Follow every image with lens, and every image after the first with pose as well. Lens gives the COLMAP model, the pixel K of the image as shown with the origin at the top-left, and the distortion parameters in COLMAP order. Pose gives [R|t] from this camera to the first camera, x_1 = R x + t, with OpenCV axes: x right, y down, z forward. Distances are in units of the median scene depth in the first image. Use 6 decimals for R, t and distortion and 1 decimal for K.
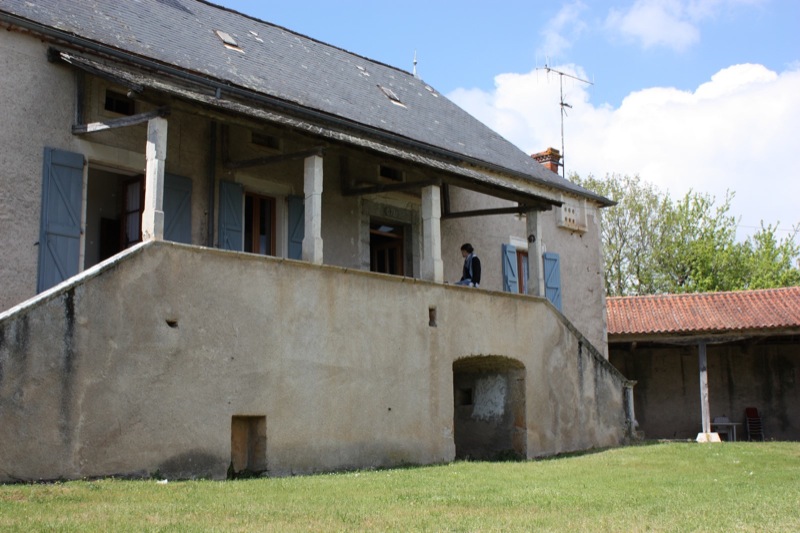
lens RADIAL K [[1043.2, 0, 399.9], [0, 1043.2, 266.9], [0, 0, 1]] dist [-0.127492, 0.000000]
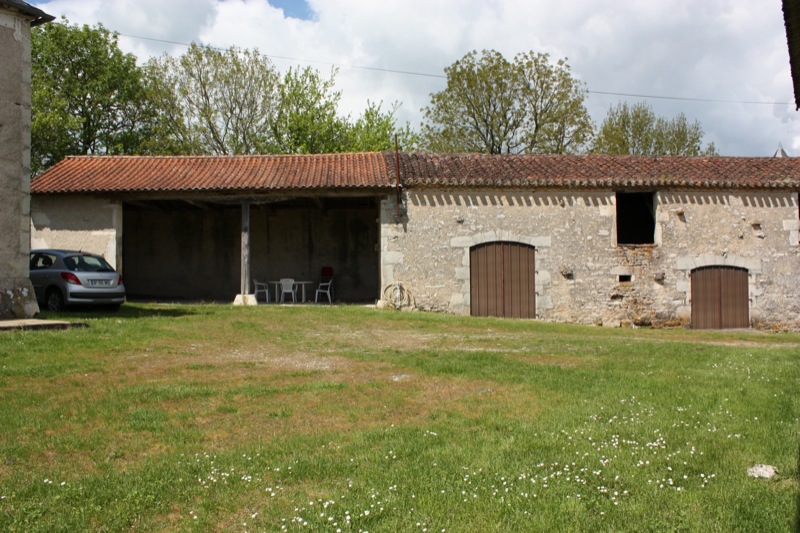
lens RADIAL K [[691.6, 0, 400.5], [0, 691.6, 263.7], [0, 0, 1]] dist [-0.013111, -0.004230]
pose [[0.969210, 0.005215, 0.246179, 0.274697], [-0.041928, 0.988671, 0.144126, 0.030678], [-0.242639, -0.150010, 0.958448, 0.331384]]
